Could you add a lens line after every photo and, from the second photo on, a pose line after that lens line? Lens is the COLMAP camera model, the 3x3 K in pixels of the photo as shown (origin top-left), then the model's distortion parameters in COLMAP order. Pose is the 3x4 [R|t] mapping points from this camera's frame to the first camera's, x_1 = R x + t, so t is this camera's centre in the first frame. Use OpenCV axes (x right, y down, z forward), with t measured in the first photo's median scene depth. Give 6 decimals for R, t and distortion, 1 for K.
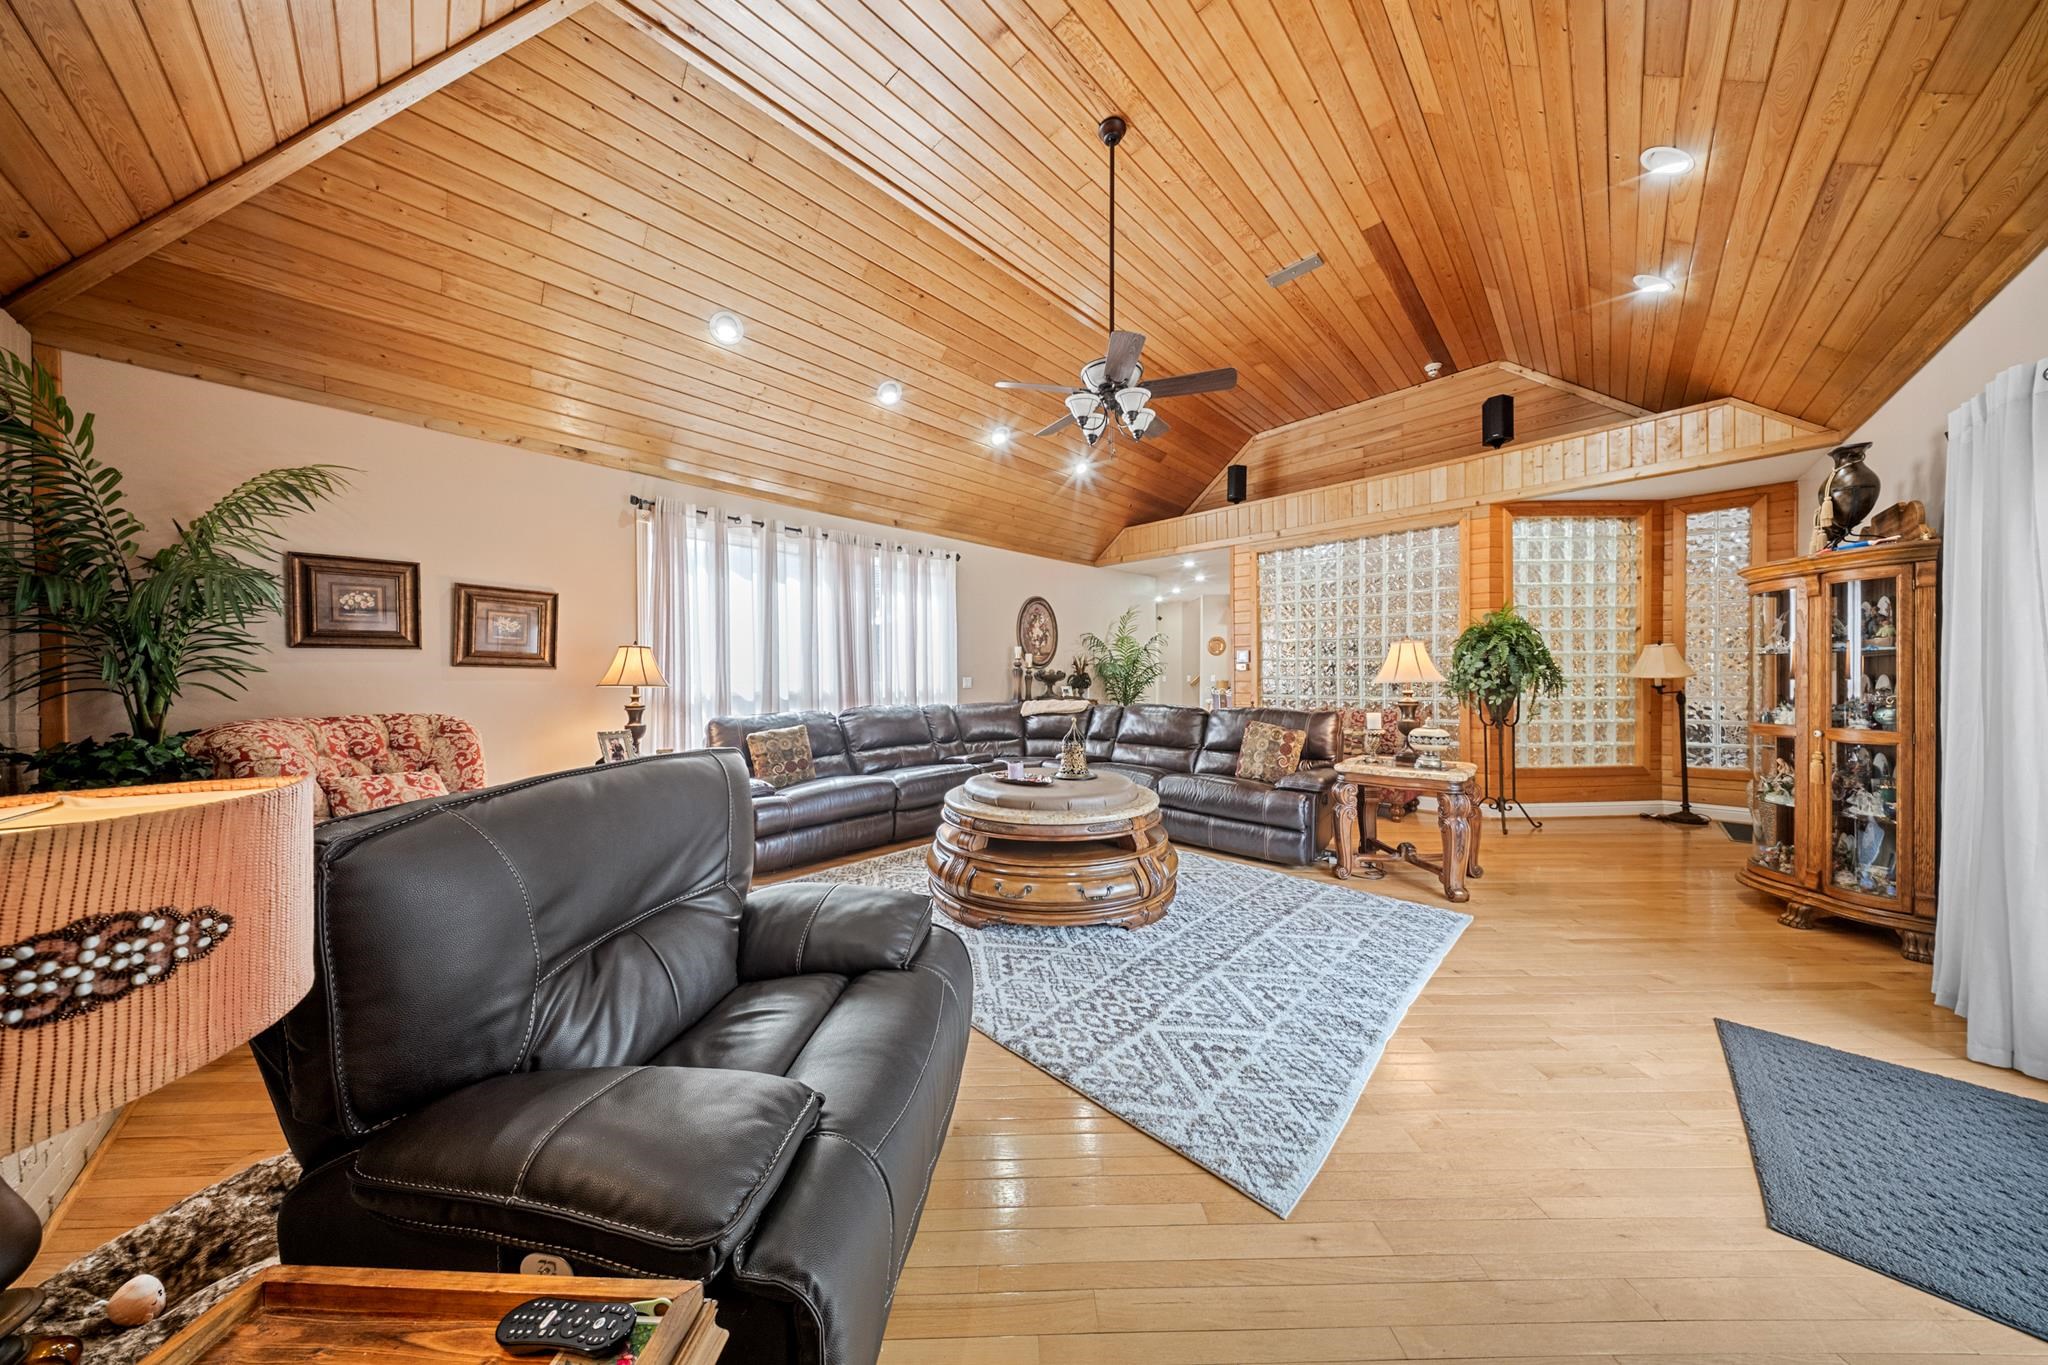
lens RADIAL K [[607.6, 0, 1021.9], [0, 607.6, 677.4], [0, 0, 1]] dist [0.001321, -0.000169]
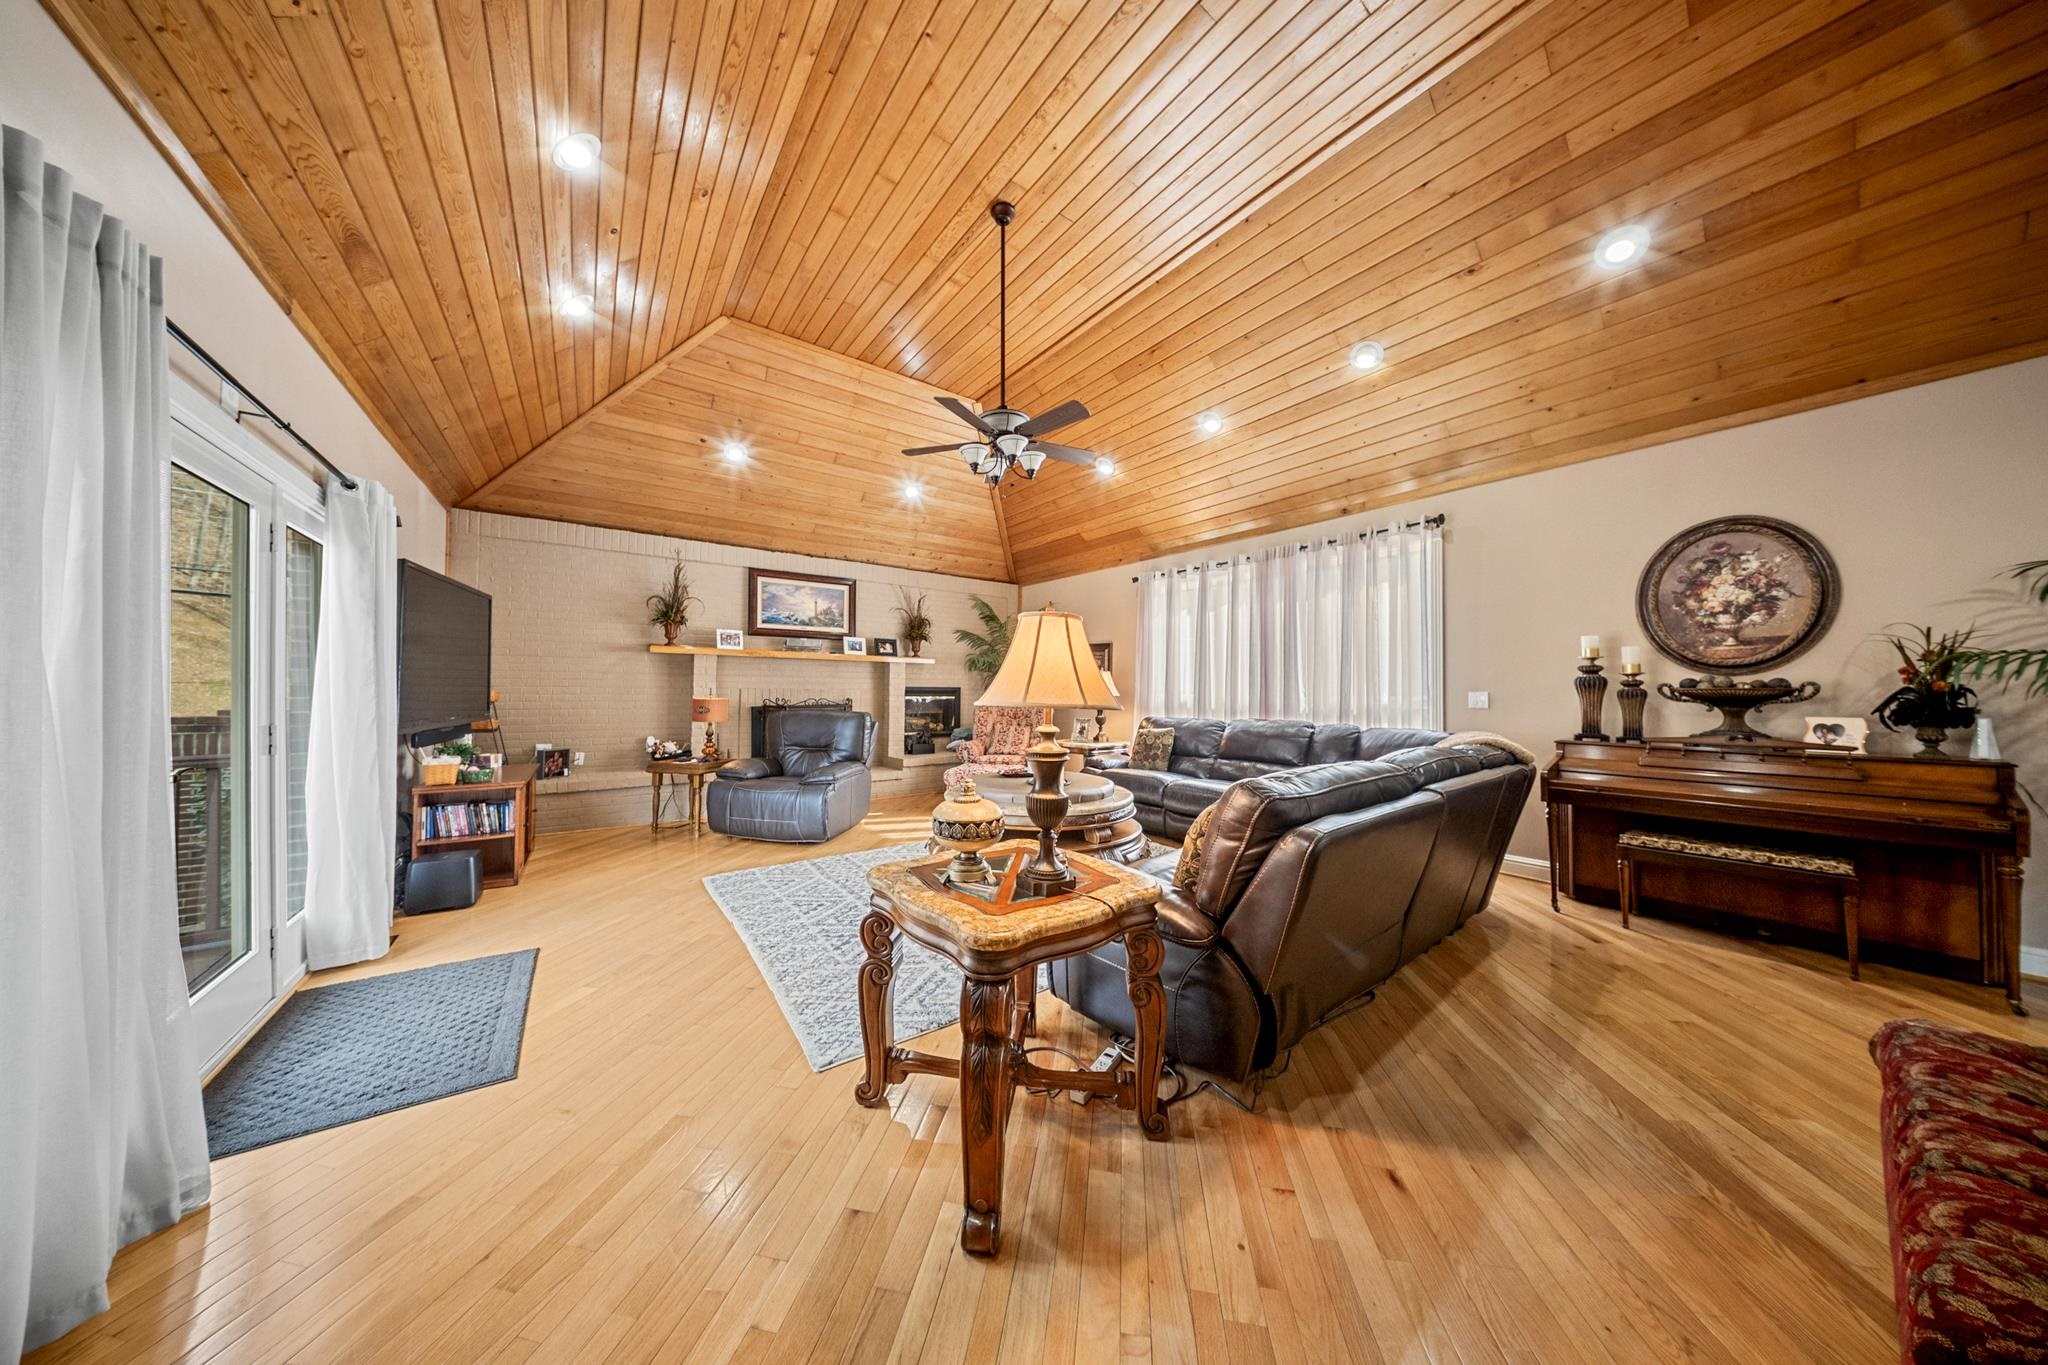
lens RADIAL K [[607.6, 0, 1024.5], [0, 607.6, 682.4], [0, 0, 1]] dist [0.001321, -0.000169]
pose [[-0.158827, -0.002651, -0.987303, 0.793574], [0.002490, 0.999992, -0.003086, -0.012395], [0.987303, -0.002948, -0.158819, 0.771968]]
